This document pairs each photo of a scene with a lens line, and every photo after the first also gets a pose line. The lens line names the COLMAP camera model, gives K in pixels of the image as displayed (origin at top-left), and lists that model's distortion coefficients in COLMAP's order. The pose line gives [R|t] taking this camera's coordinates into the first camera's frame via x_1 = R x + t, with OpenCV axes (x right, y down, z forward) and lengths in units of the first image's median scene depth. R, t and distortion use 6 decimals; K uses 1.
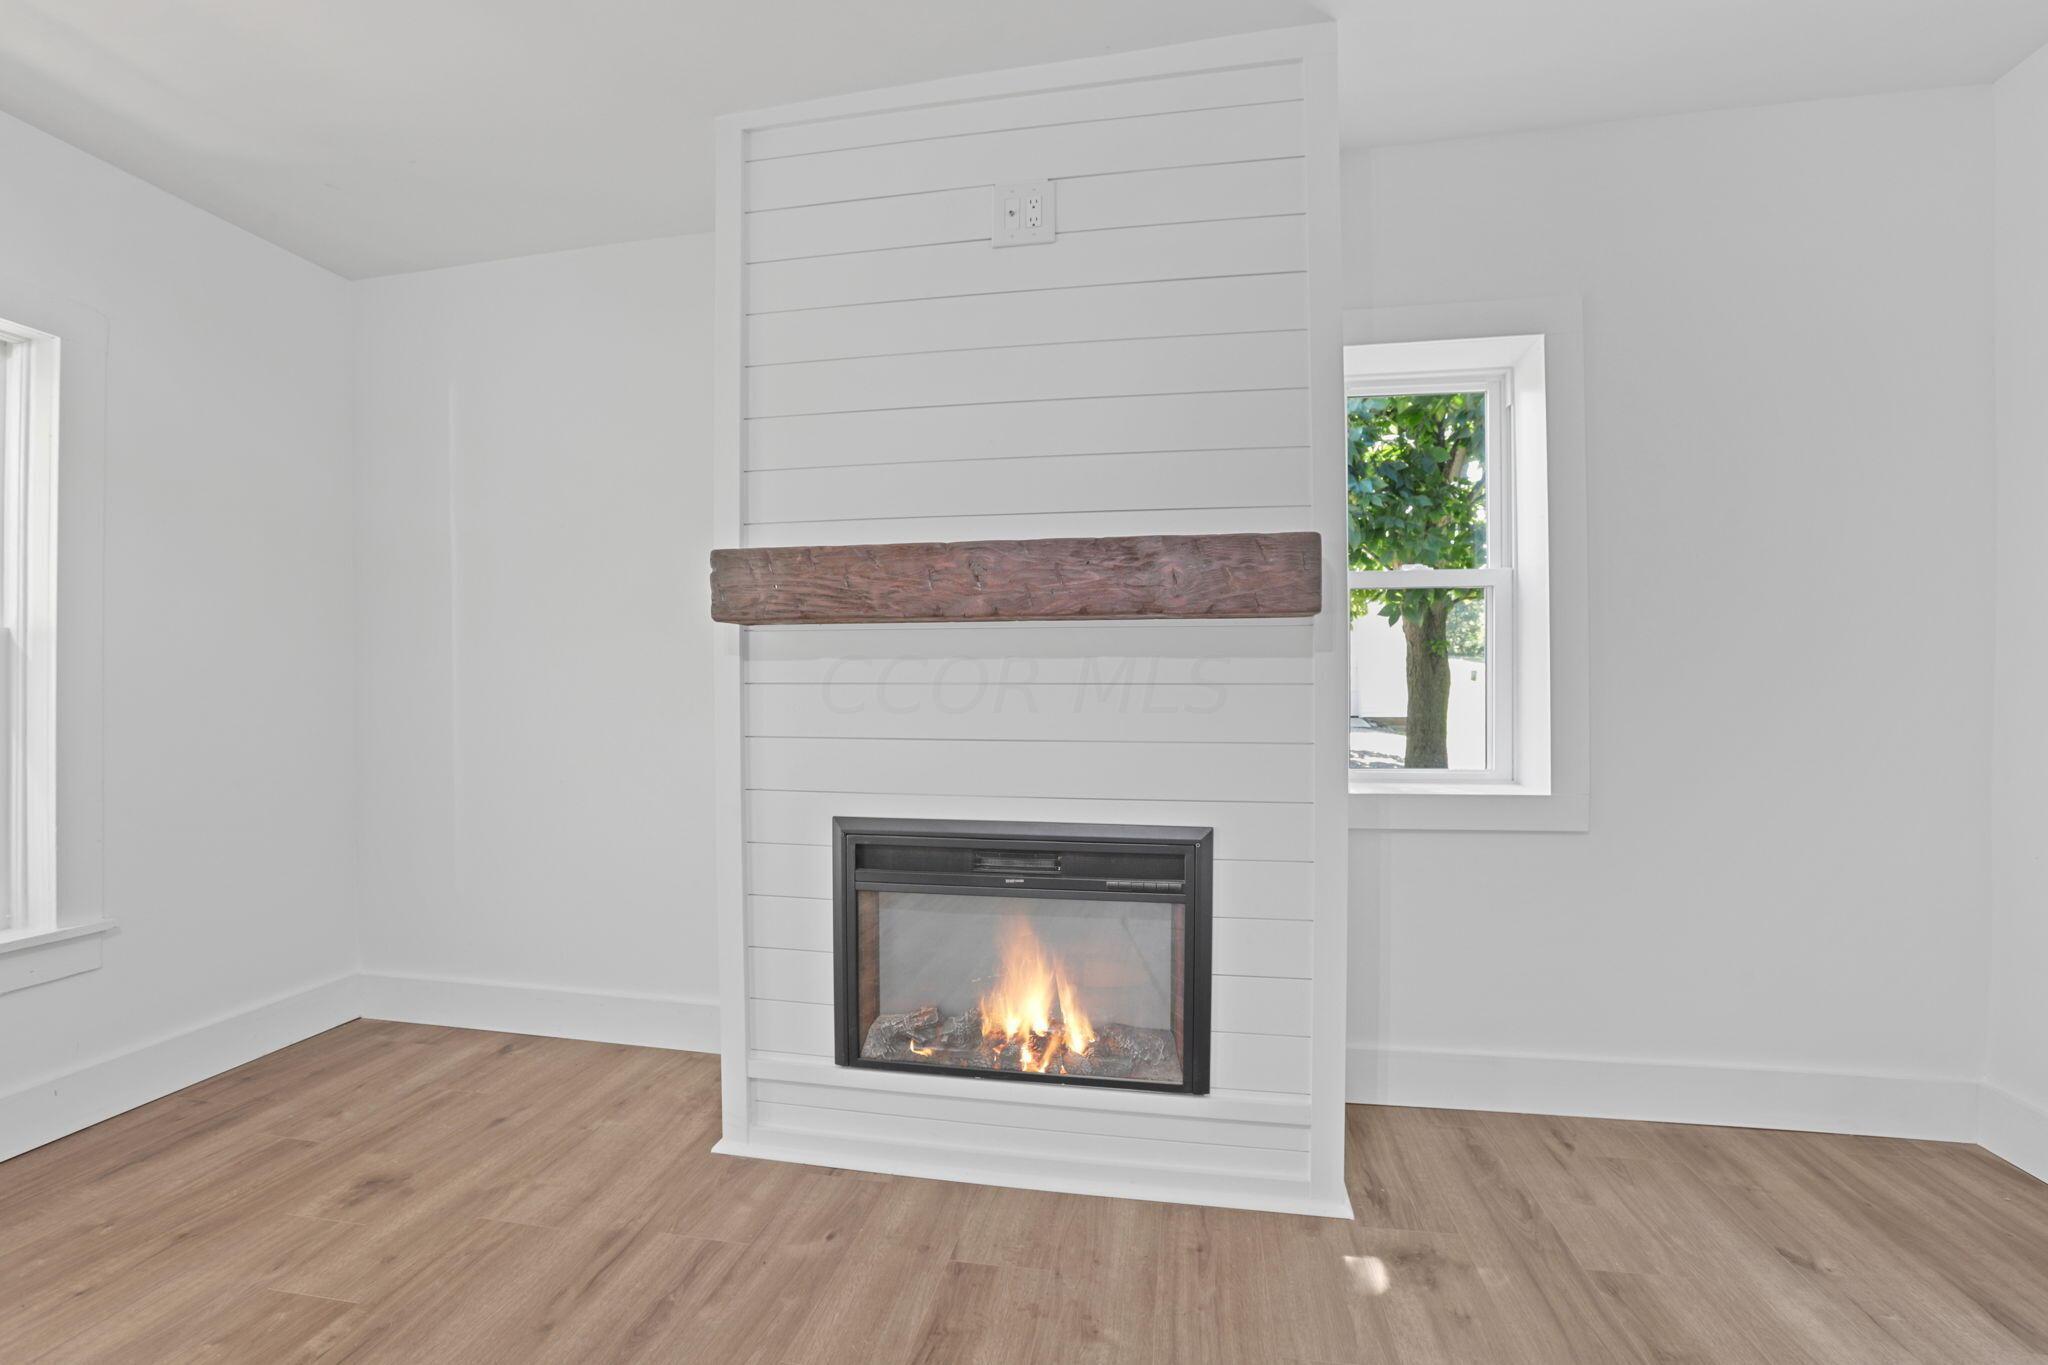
lens RADIAL K [[930.3, 0, 1020.4], [0, 930.3, 703.4], [0, 0, 1]] dist [-0.055017, 0.018389]
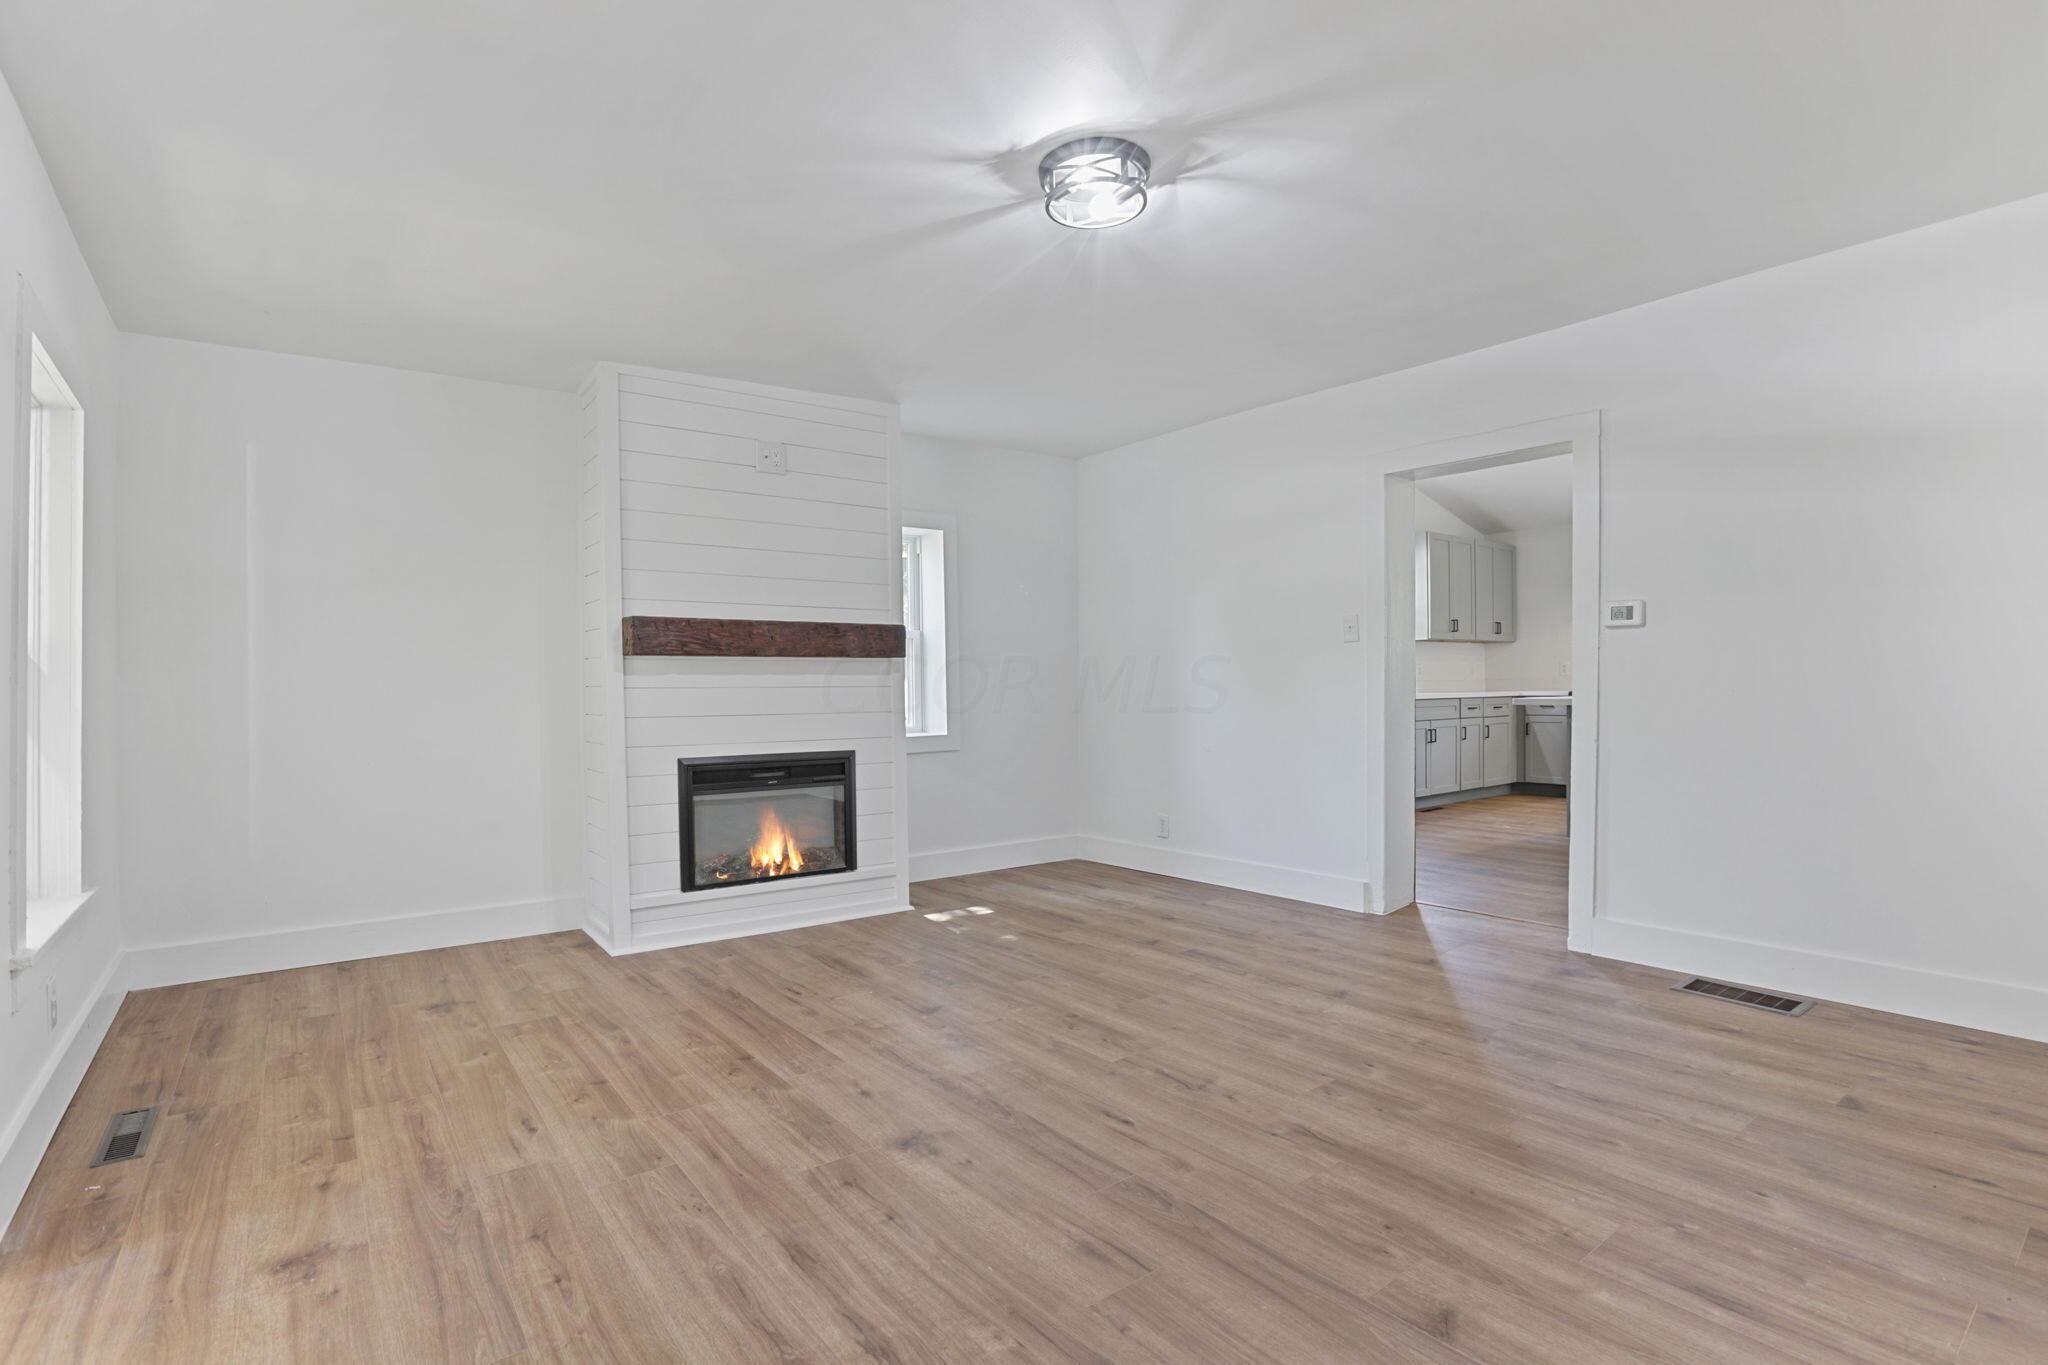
lens RADIAL K [[966.9, 0, 1023.3], [0, 966.9, 708.9], [0, 0, 1]] dist [-0.060964, 0.024149]
pose [[0.672949, -0.024089, 0.739297, -1.207158], [0.017969, 0.999707, 0.016217, 0.002485], [-0.739471, 0.002371, 0.673185, -0.854572]]
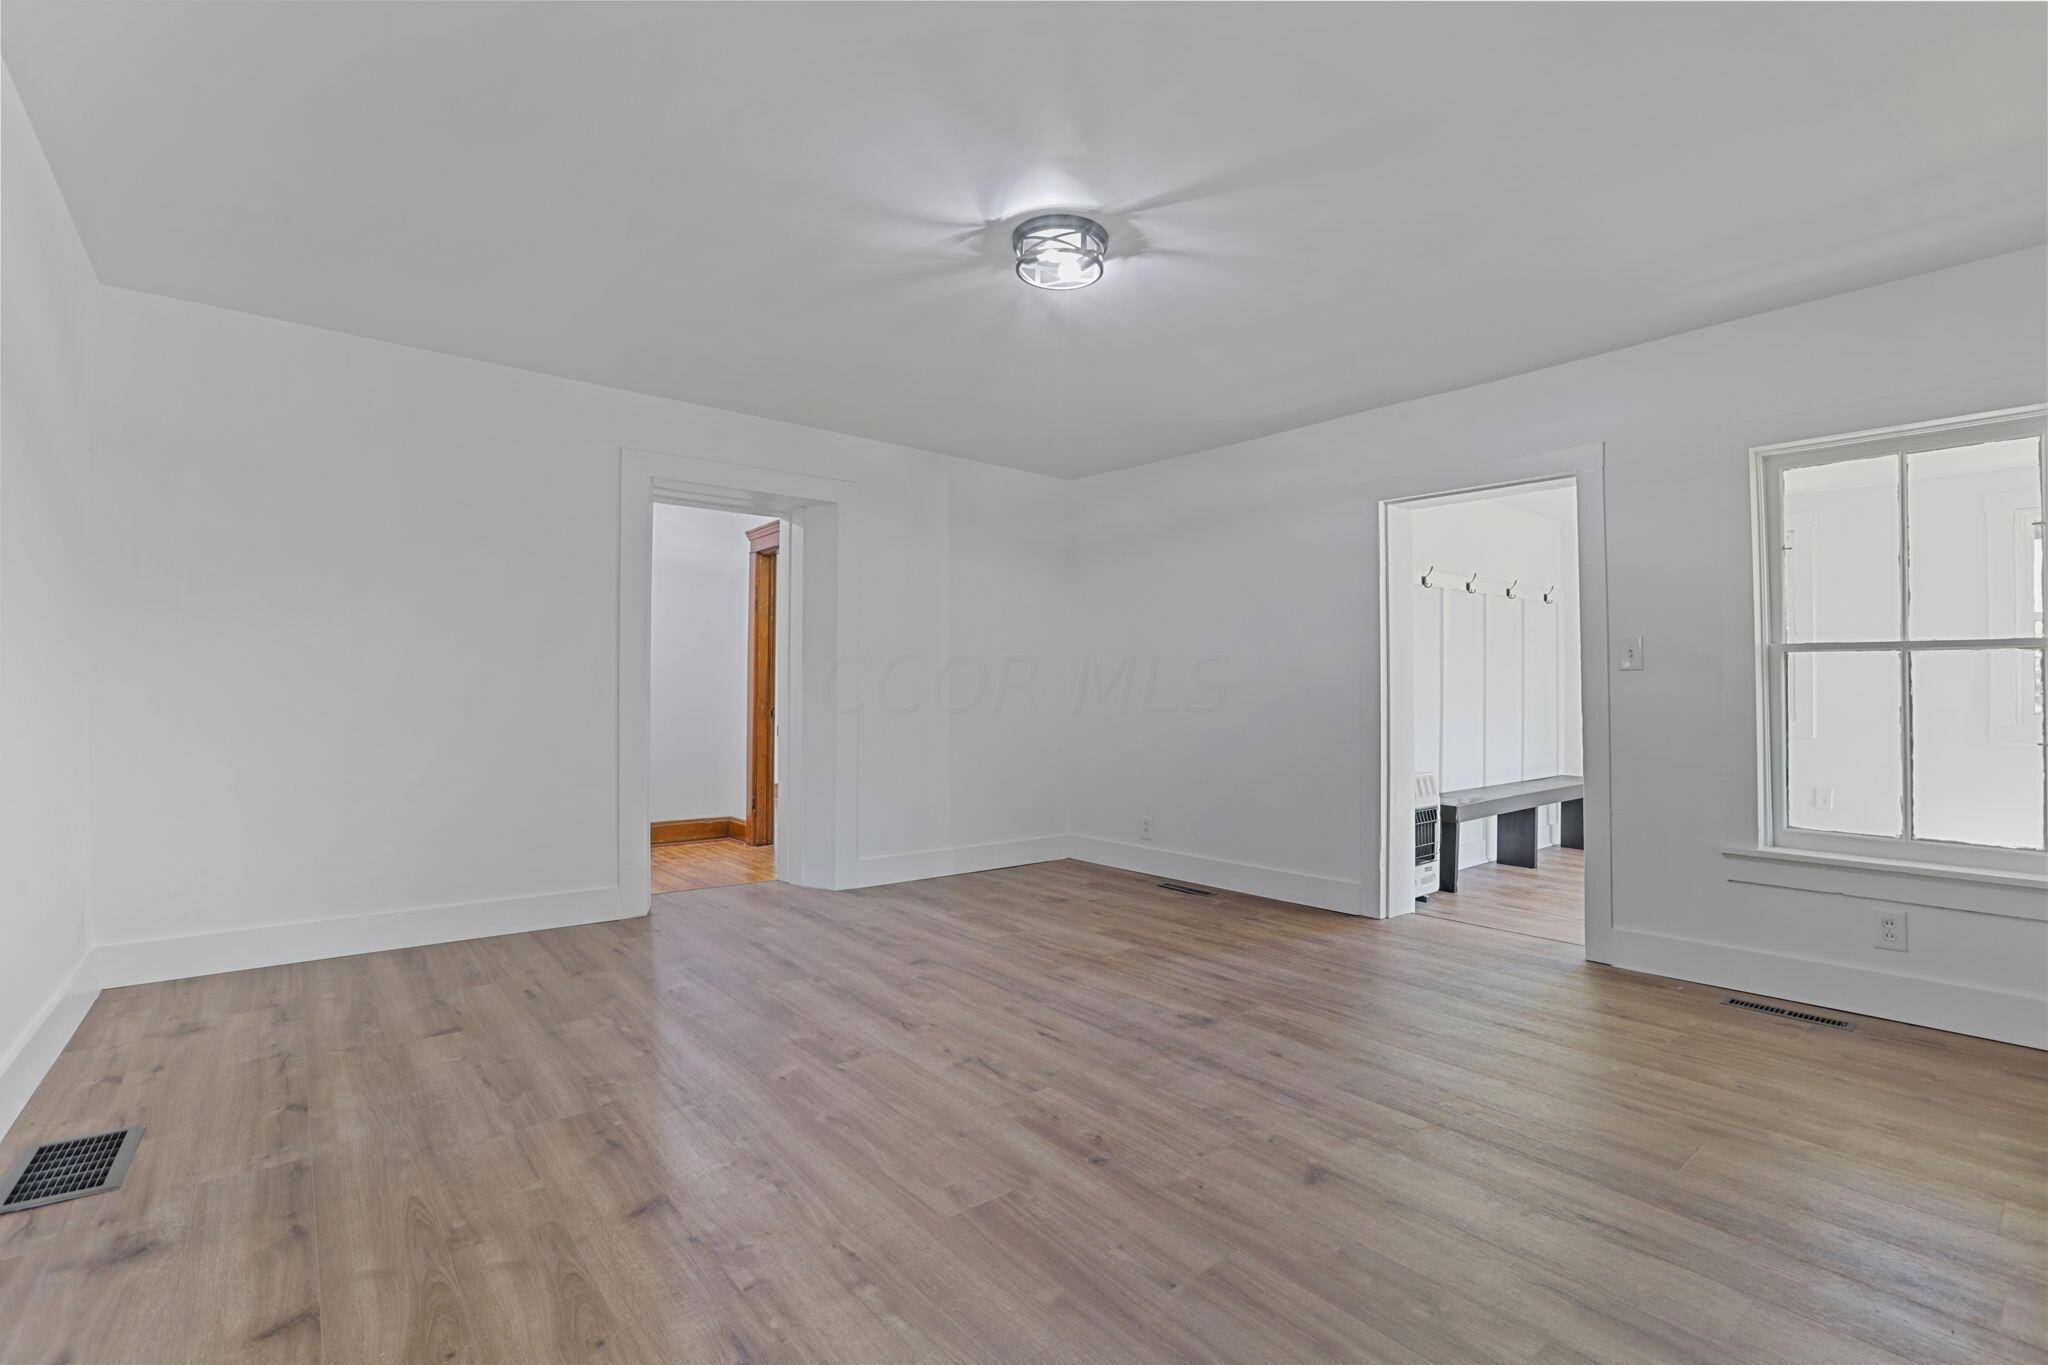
lens RADIAL K [[918.8, 0, 1024.0], [0, 918.8, 682.5], [0, 0, 1]] dist [-0.050943, 0.016692]
pose [[-0.657782, -0.007384, -0.753172, 0.818814], [-0.008362, 0.999962, -0.002500, -0.005353], [0.753162, 0.004654, -0.657818, 0.746224]]
